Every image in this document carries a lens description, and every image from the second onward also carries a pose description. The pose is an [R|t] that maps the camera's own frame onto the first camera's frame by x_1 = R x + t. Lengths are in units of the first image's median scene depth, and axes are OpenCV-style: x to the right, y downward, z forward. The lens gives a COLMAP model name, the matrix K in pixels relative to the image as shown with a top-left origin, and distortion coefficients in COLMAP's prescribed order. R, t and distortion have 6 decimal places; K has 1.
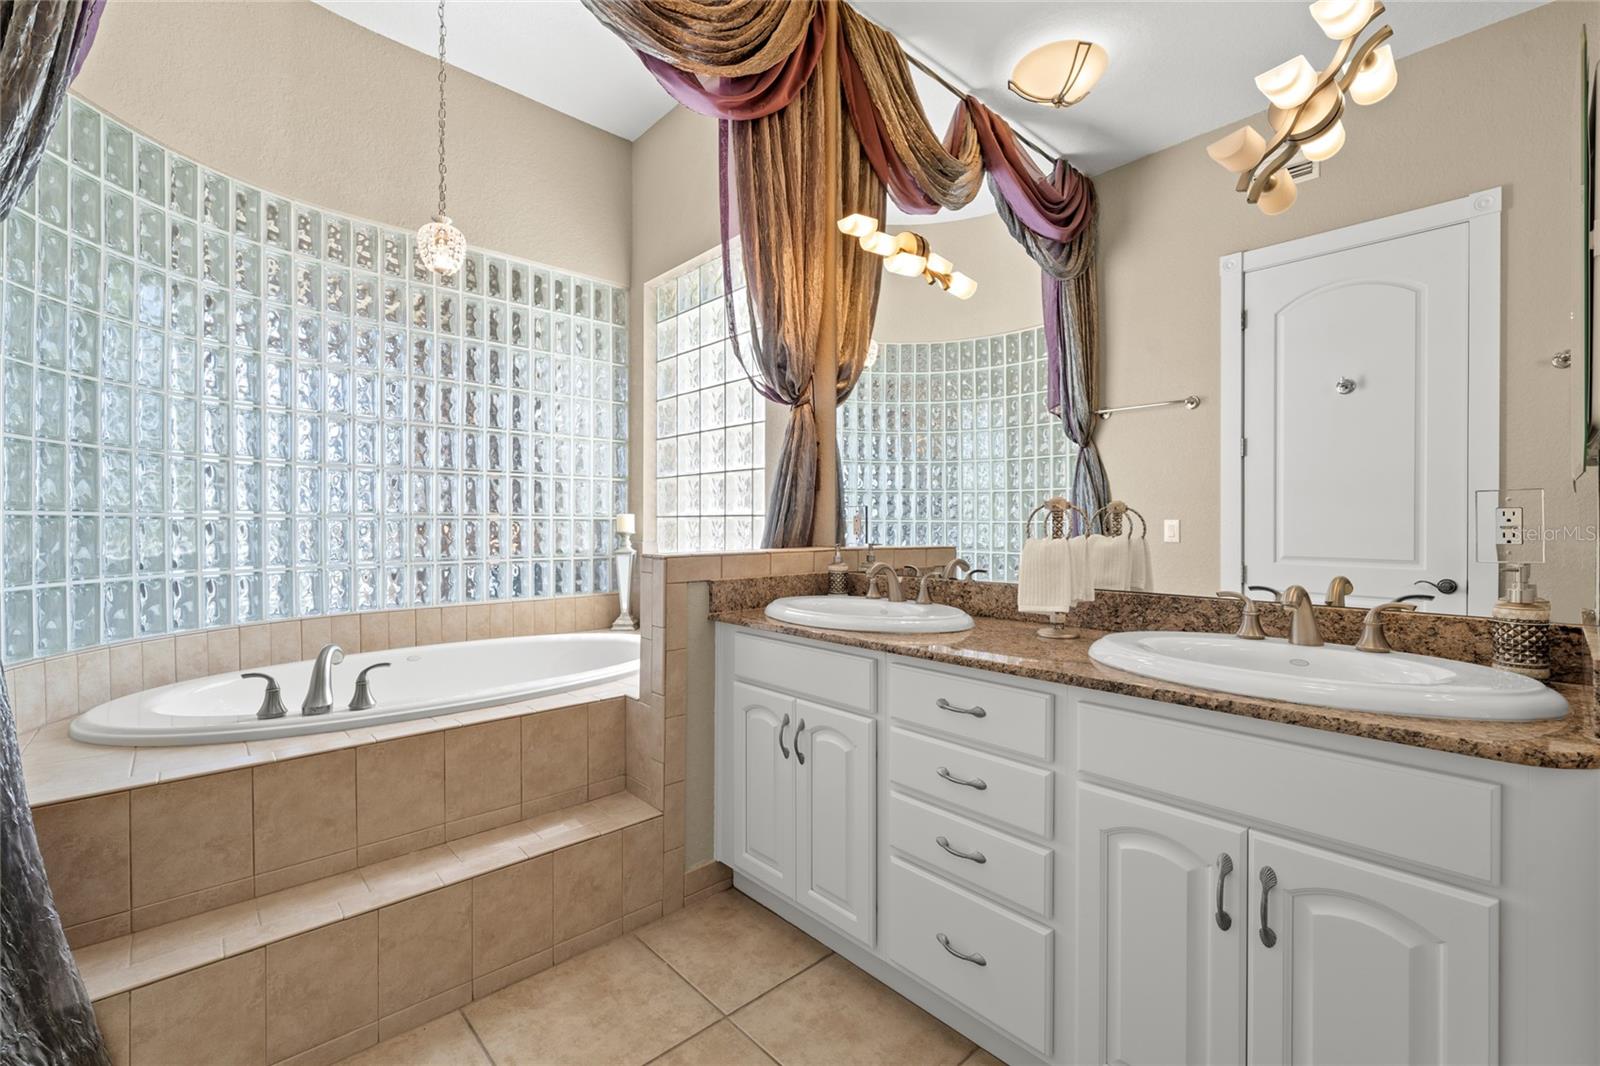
lens RADIAL K [[692.0, 0, 801.4], [0, 692.0, 528.6], [0, 0, 1]] dist [-0.000612, -0.001160]
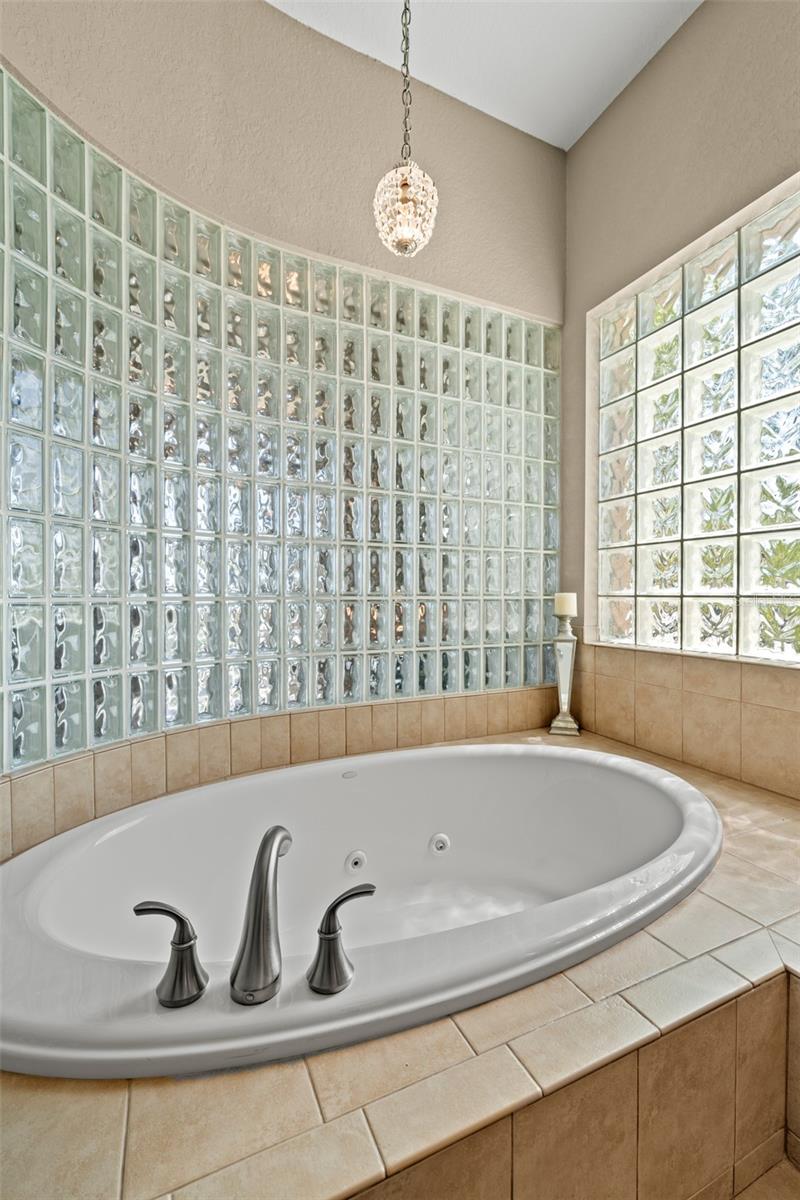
lens RADIAL K [[519.0, 0, 402.0], [0, 519.0, 598.0], [0, 0, 1]] dist [-0.000612, -0.001160]
pose [[0.952965, 0.003418, -0.303062, -0.319085], [-0.002613, 0.999992, 0.003060, -0.020723], [0.303070, -0.002124, 0.952966, 0.441814]]
